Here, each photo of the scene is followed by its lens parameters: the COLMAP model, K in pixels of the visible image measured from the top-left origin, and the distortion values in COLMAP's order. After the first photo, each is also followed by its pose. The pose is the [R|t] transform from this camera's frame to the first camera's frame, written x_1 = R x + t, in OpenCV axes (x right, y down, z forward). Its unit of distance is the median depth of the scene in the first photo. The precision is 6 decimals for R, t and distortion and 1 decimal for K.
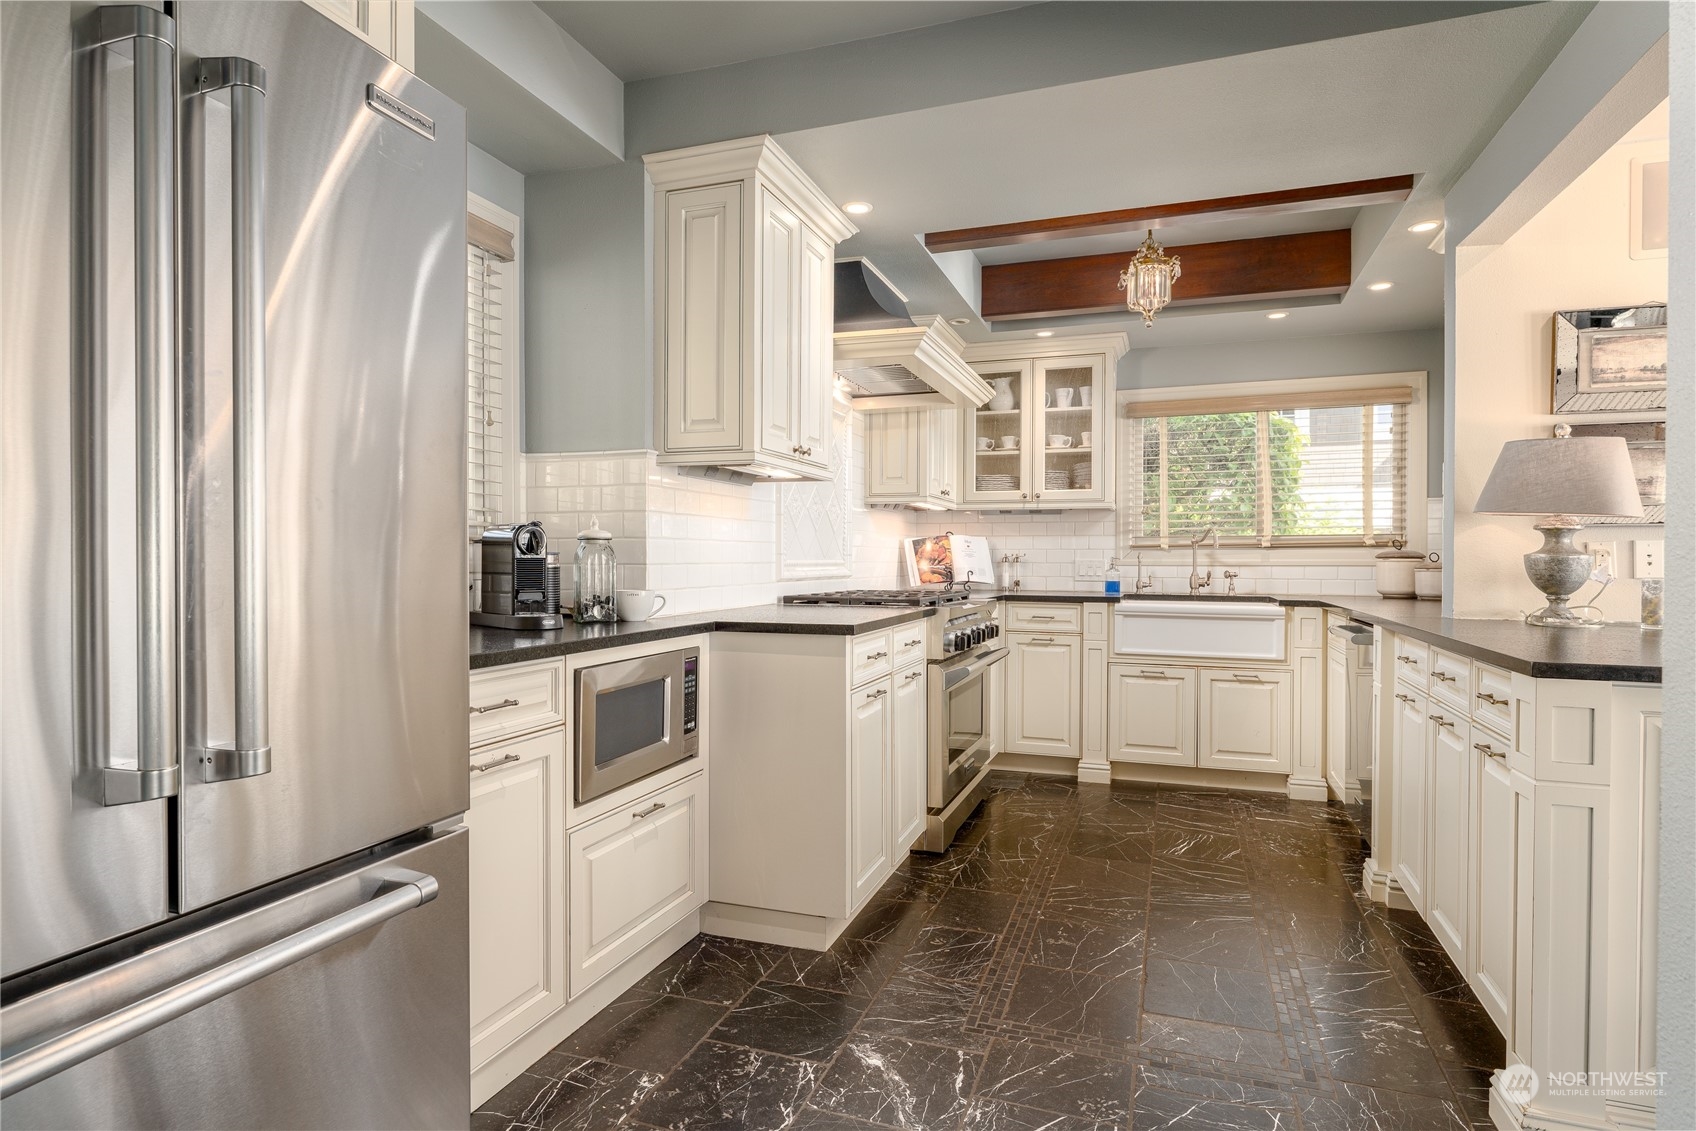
lens RADIAL K [[888.8, 0, 847.8], [0, 888.8, 563.5], [0, 0, 1]] dist [-0.000338, -0.000046]
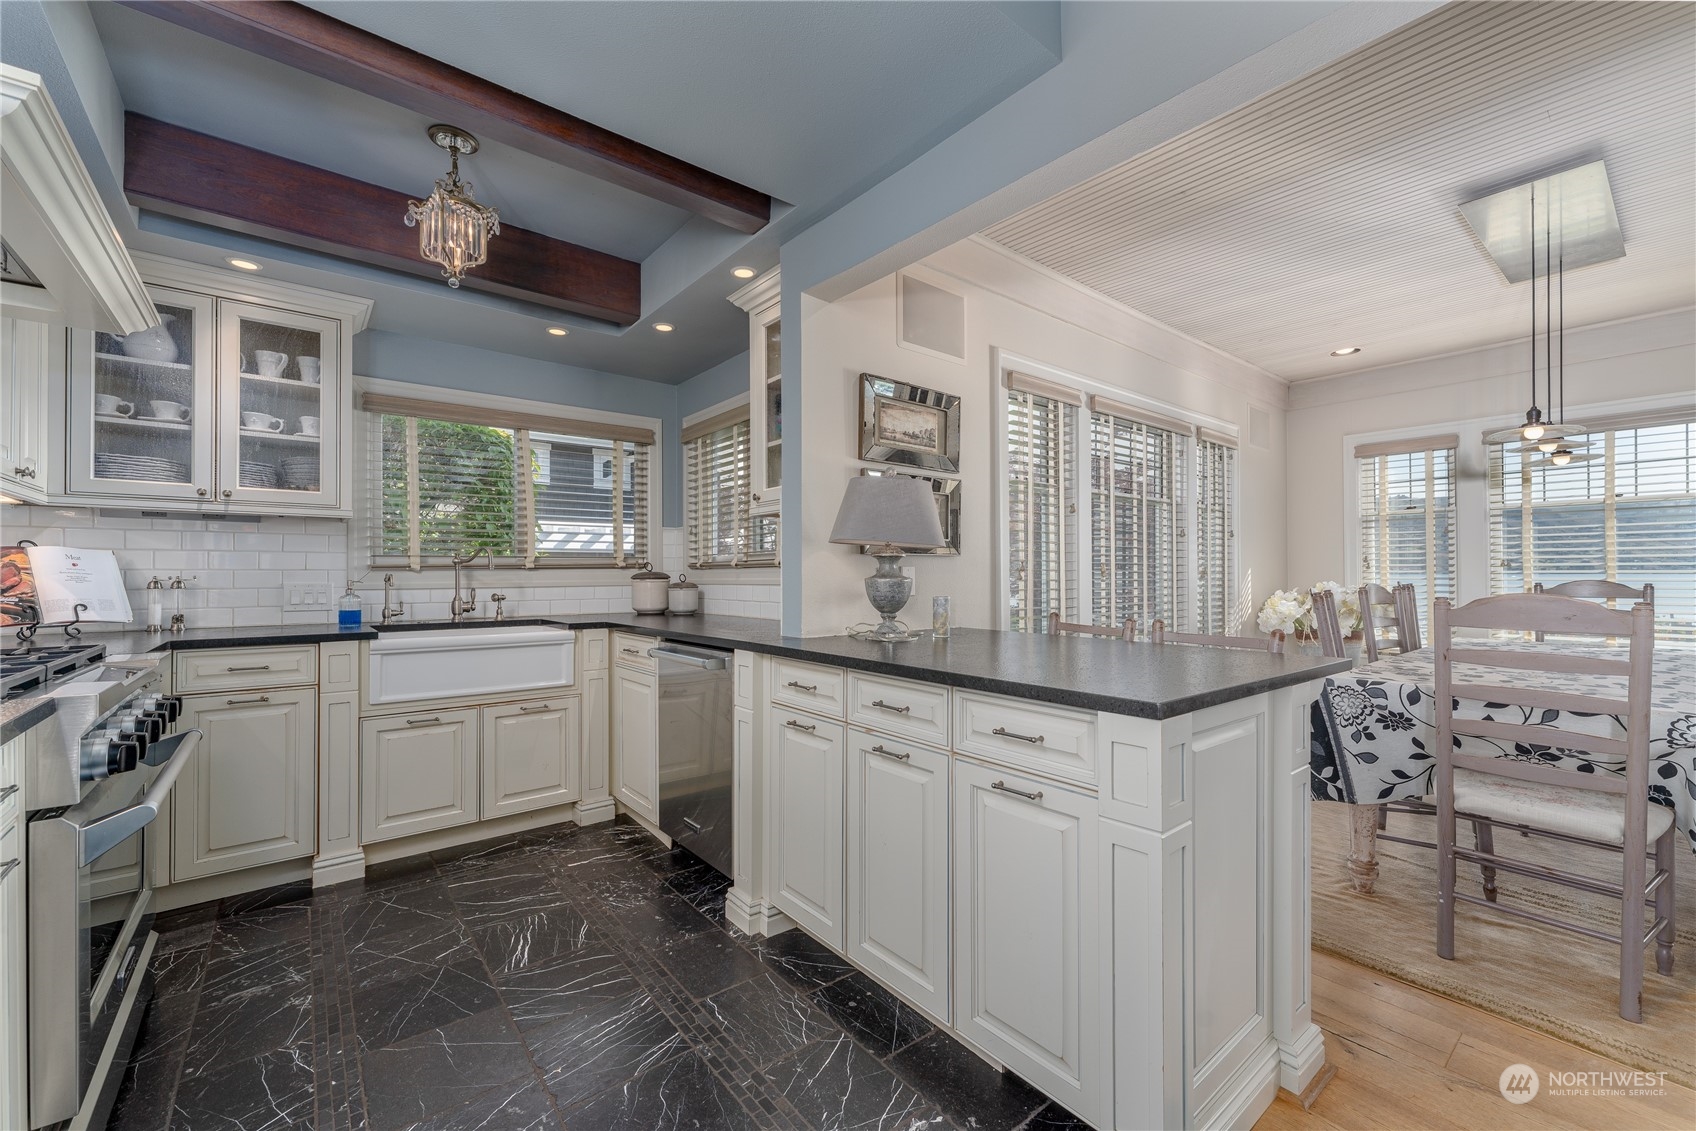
lens RADIAL K [[674.9, 0, 831.1], [0, 674.9, 568.9], [0, 0, 1]] dist [0.000299, 0.001187]
pose [[0.514466, 0.002475, 0.857507, 0.001808], [0.008762, 0.999928, -0.008143, -0.008437], [-0.857466, 0.011703, 0.514407, 0.328124]]
